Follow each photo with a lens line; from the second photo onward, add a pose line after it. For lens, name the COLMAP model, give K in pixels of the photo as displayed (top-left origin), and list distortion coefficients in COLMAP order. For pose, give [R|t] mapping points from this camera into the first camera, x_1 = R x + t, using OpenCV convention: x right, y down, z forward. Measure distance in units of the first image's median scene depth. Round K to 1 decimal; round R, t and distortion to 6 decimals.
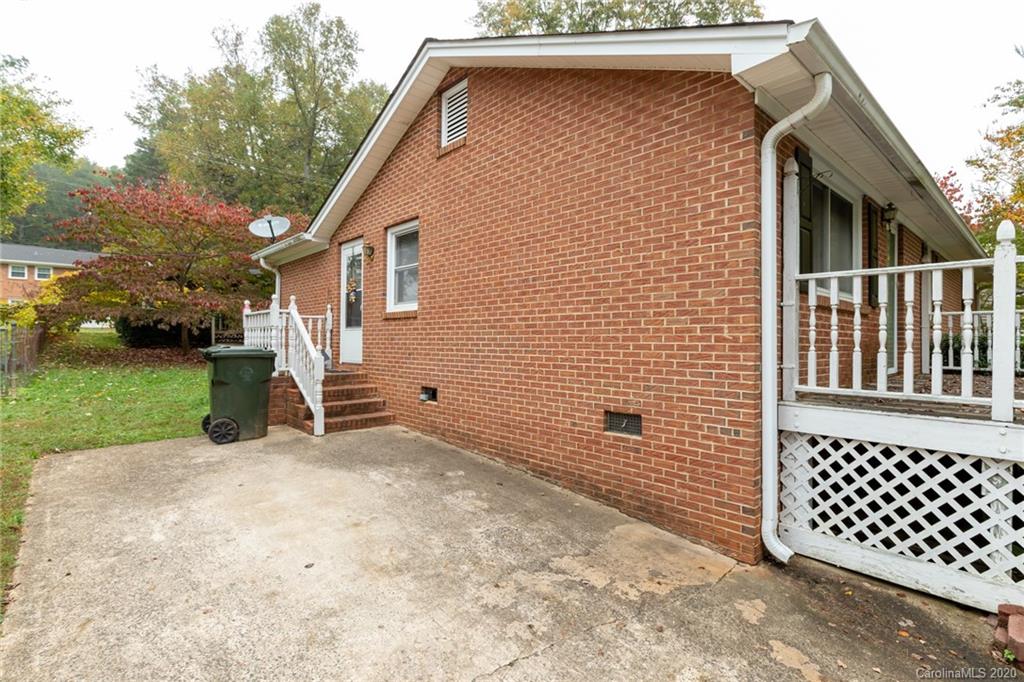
lens RADIAL K [[501.9, 0, 518.0], [0, 501.9, 339.1], [0, 0, 1]] dist [0.004923, -0.000855]
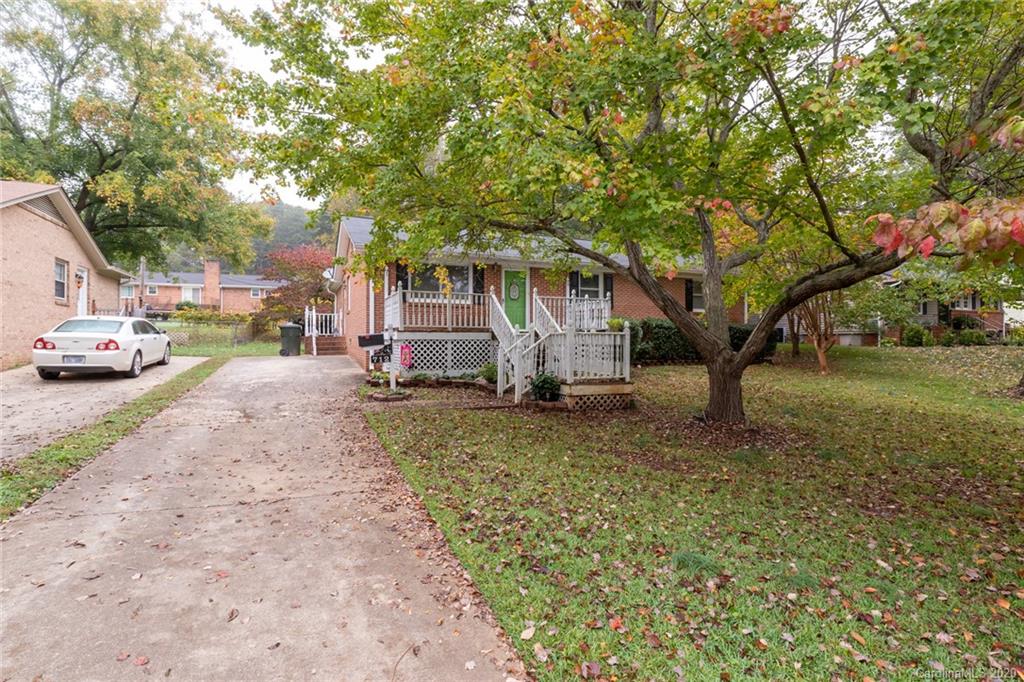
lens RADIAL K [[501.9, 0, 514.0], [0, 501.9, 338.5], [0, 0, 1]] dist [0.004923, -0.000855]
pose [[0.946764, -0.014394, -0.321606, 1.110745], [0.015643, 0.999877, 0.001298, 0.076183], [0.321548, -0.006260, 0.946873, -0.927273]]
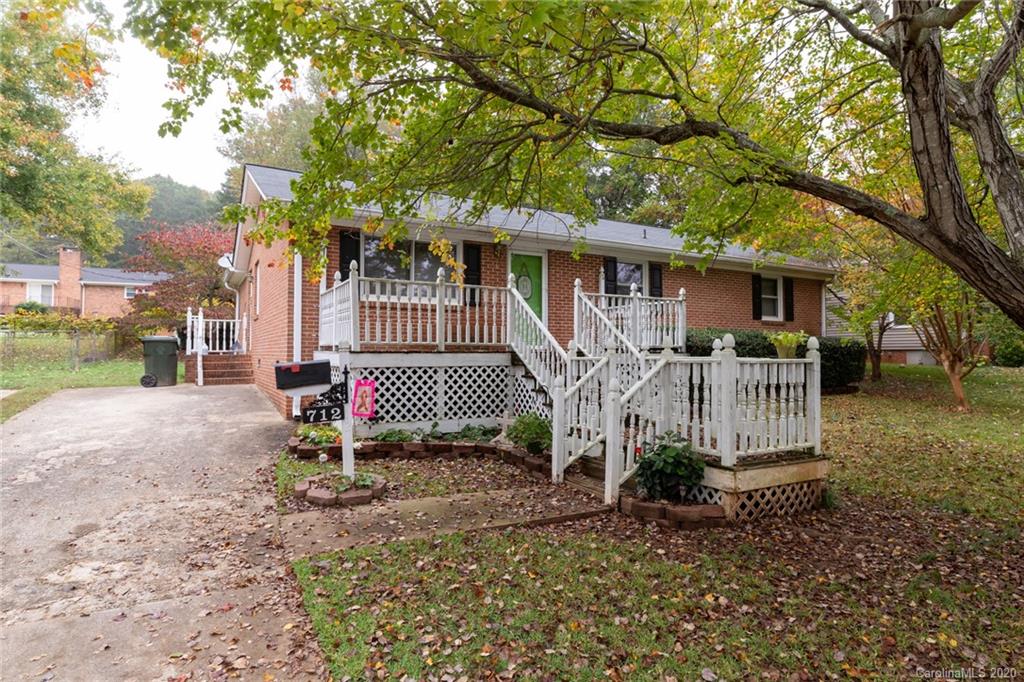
lens RADIAL K [[567.6, 0, 511.2], [0, 567.6, 337.8], [0, 0, 1]] dist [0.000412, -0.002780]
pose [[0.974705, -0.018029, -0.222768, 0.799761], [0.014425, 0.999738, -0.017798, 0.051056], [0.223030, 0.014135, 0.974709, -0.509404]]
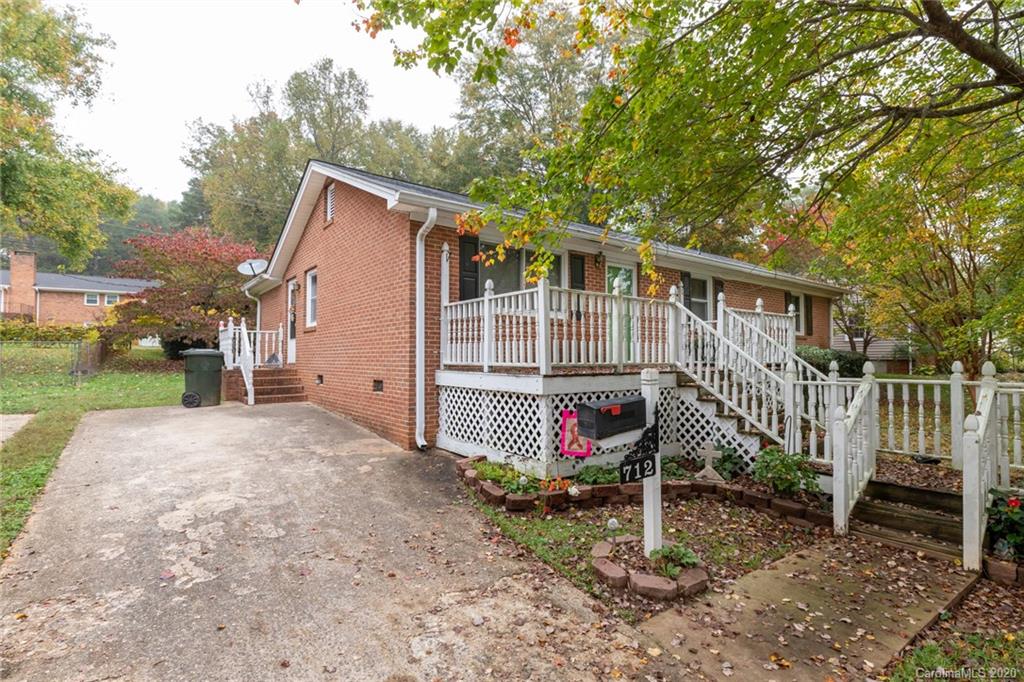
lens RADIAL K [[501.9, 0, 510.9], [0, 501.9, 346.4], [0, 0, 1]] dist [0.004923, -0.000855]
pose [[0.995623, -0.014268, -0.092365, 0.409596], [0.013083, 0.999824, -0.013427, 0.025795], [0.092540, 0.012160, 0.995635, -0.369039]]
